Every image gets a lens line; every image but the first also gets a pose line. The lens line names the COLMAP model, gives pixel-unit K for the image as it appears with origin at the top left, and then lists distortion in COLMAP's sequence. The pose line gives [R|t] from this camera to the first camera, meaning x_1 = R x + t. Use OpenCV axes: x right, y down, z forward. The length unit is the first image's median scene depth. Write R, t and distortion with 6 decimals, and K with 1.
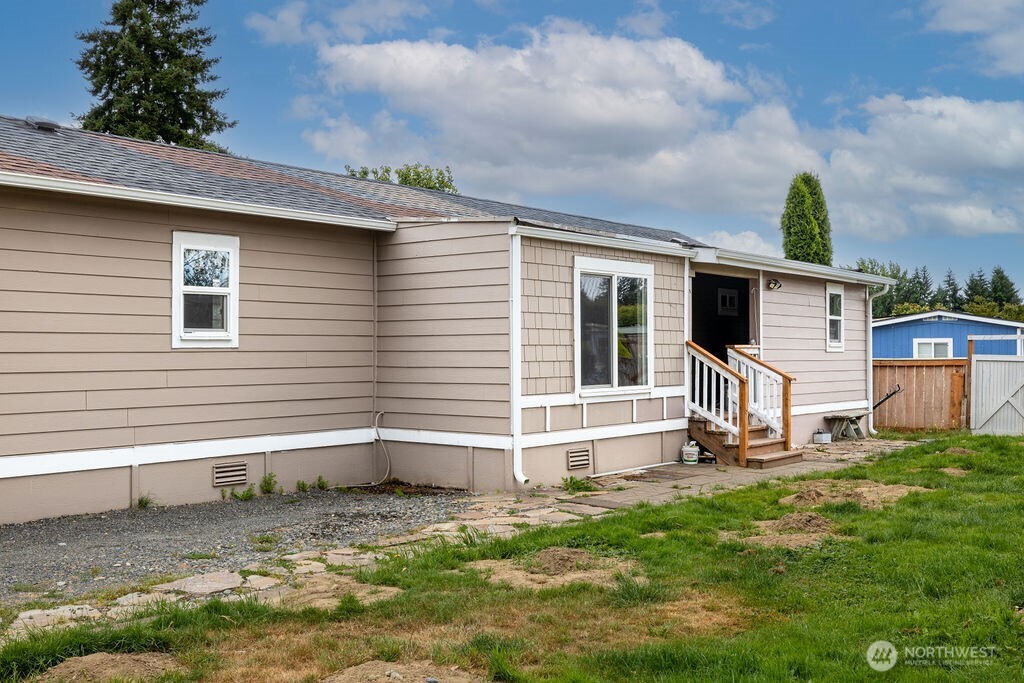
lens RADIAL K [[1018.8, 0, 516.3], [0, 1018.8, 323.2], [0, 0, 1]] dist [-0.015722, 0.000000]
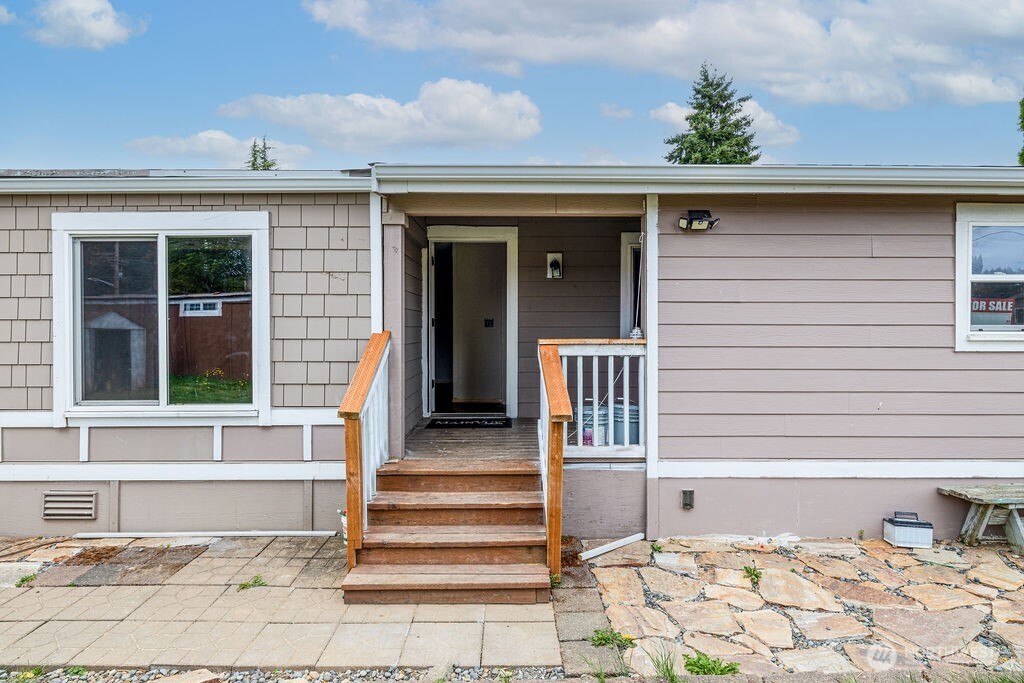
lens RADIAL K [[564.2, 0, 516.0], [0, 564.2, 332.0], [0, 0, 1]] dist [-0.002660, 0.001830]
pose [[0.638673, 0.001849, -0.769476, 0.542577], [0.021755, 0.999554, 0.020458, 0.013357], [0.769170, -0.029805, 0.638348, 0.976317]]
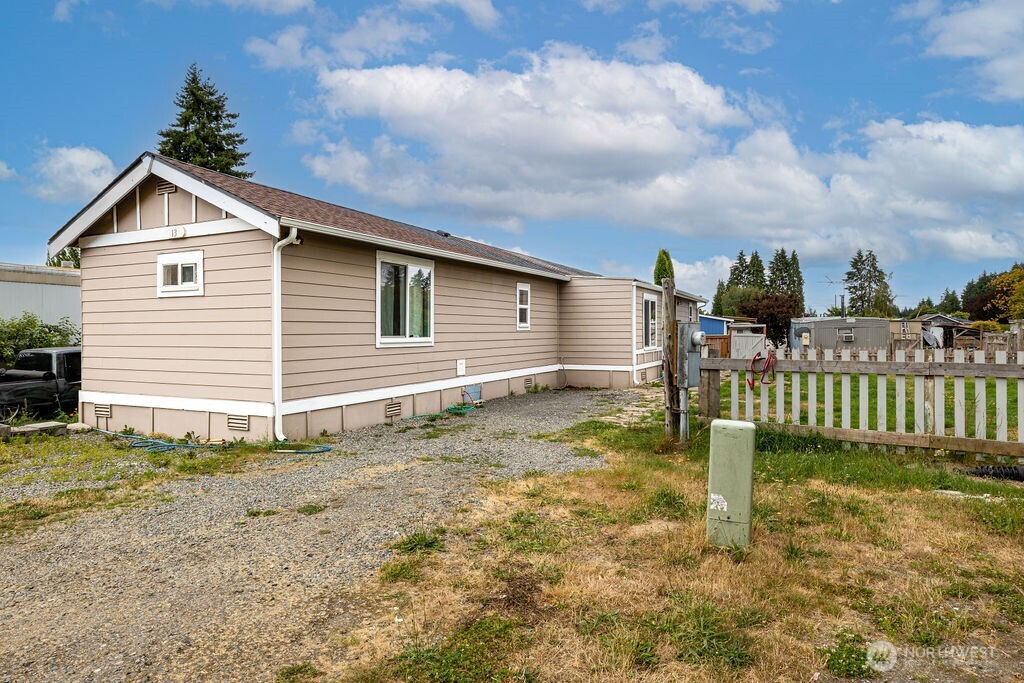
lens RADIAL K [[619.2, 0, 496.9], [0, 619.2, 336.7], [0, 0, 1]] dist [0.000524, -0.001457]
pose [[0.975257, -0.000704, 0.221073, -0.603082], [-0.007482, 0.999317, 0.036191, -0.011834], [-0.220947, -0.036950, 0.974586, -0.365667]]
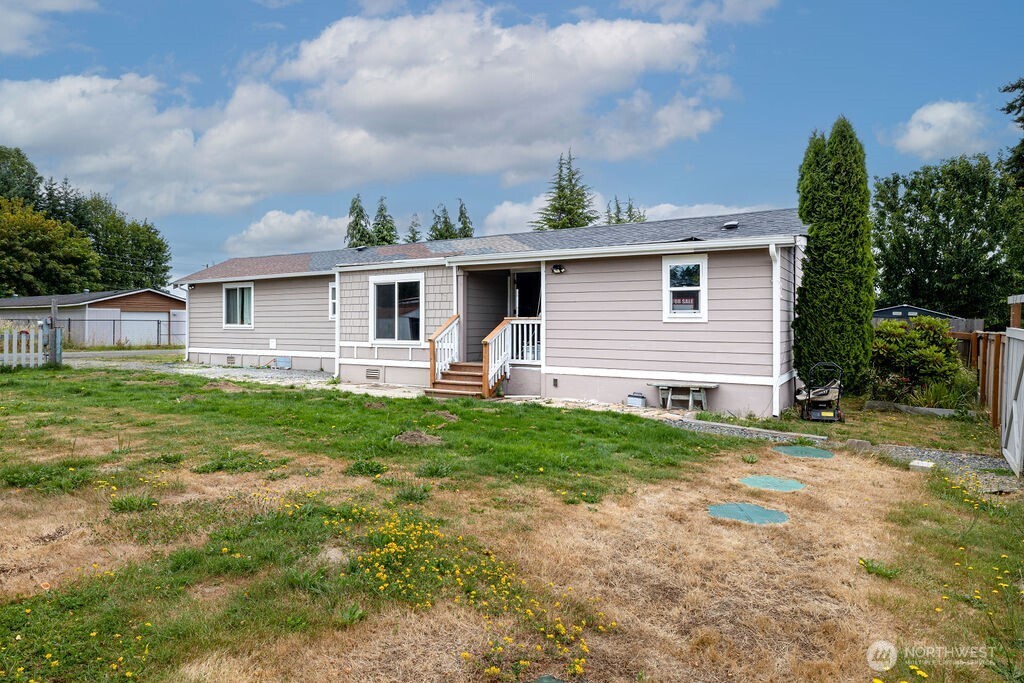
lens RADIAL K [[619.1, 0, 510.5], [0, 619.1, 311.2], [0, 0, 1]] dist [-0.003051, 0.000406]
pose [[0.128475, -0.019644, -0.991518, 1.328871], [0.024671, 0.999558, -0.016607, 0.033751], [0.991406, -0.022328, 0.128903, 1.101122]]
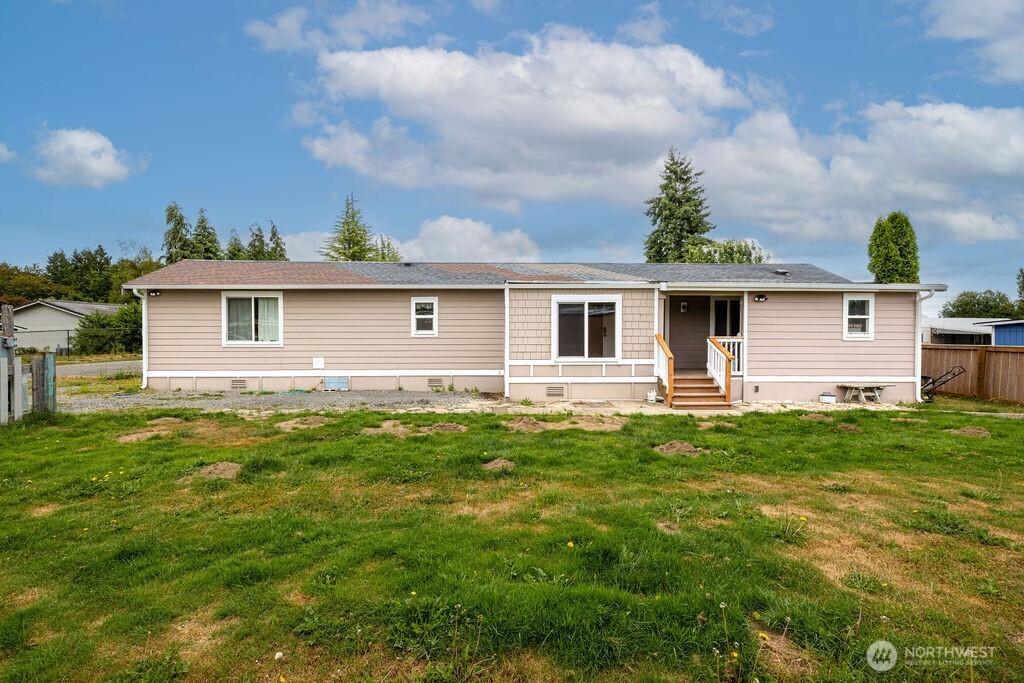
lens RADIAL K [[439.1, 0, 513.5], [0, 439.1, 332.9], [0, 0, 1]] dist [-0.000442, 0.000585]
pose [[0.655263, 0.003592, -0.755393, 0.679051], [0.018672, 0.999606, 0.020950, -0.007060], [0.755170, -0.027832, 0.654937, 0.337267]]
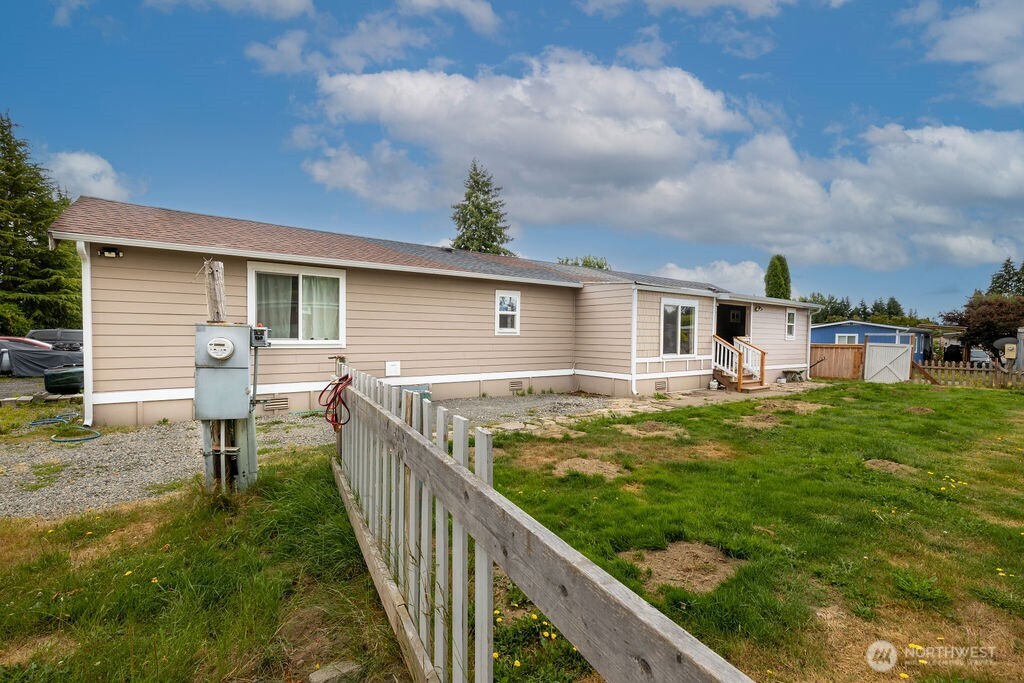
lens RADIAL K [[439.1, 0, 512.1], [0, 439.1, 349.5], [0, 0, 1]] dist [-0.000442, 0.000585]
pose [[0.964184, 0.022087, -0.264313, -0.002986], [-0.006277, 0.998148, 0.060508, -0.006371], [0.265160, -0.056682, 0.962537, -0.047329]]
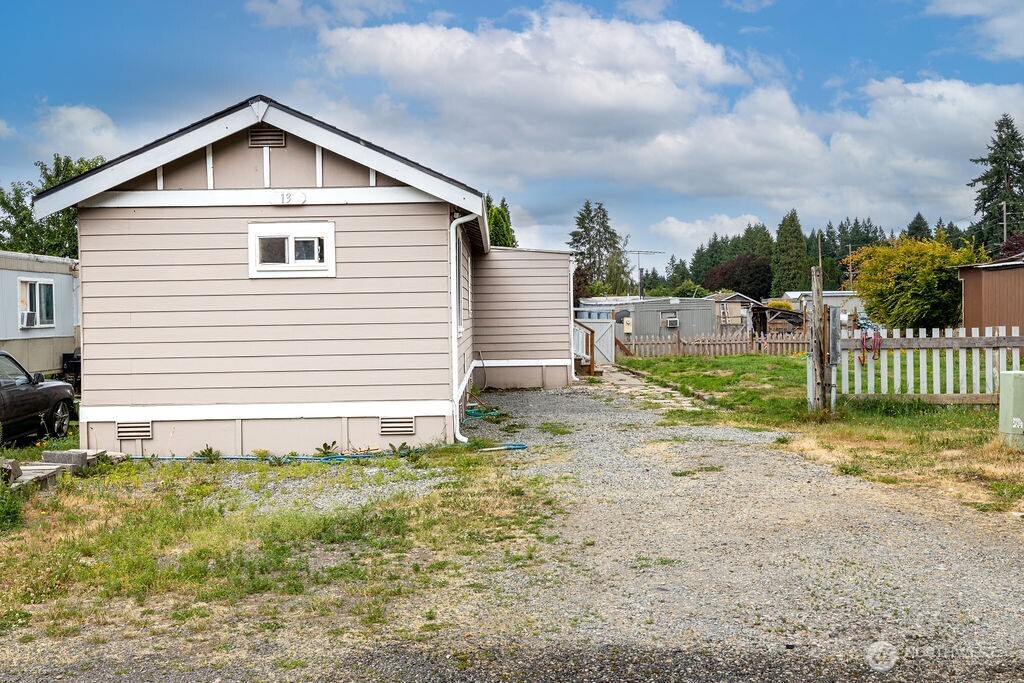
lens RADIAL K [[1018.8, 0, 518.0], [0, 1018.8, 343.1], [0, 0, 1]] dist [-0.015722, 0.000000]
pose [[0.764395, -0.025169, 0.644256, -1.271987], [-0.007055, 0.998851, 0.047392, -0.015317], [-0.644709, -0.040771, 0.763340, -0.445920]]
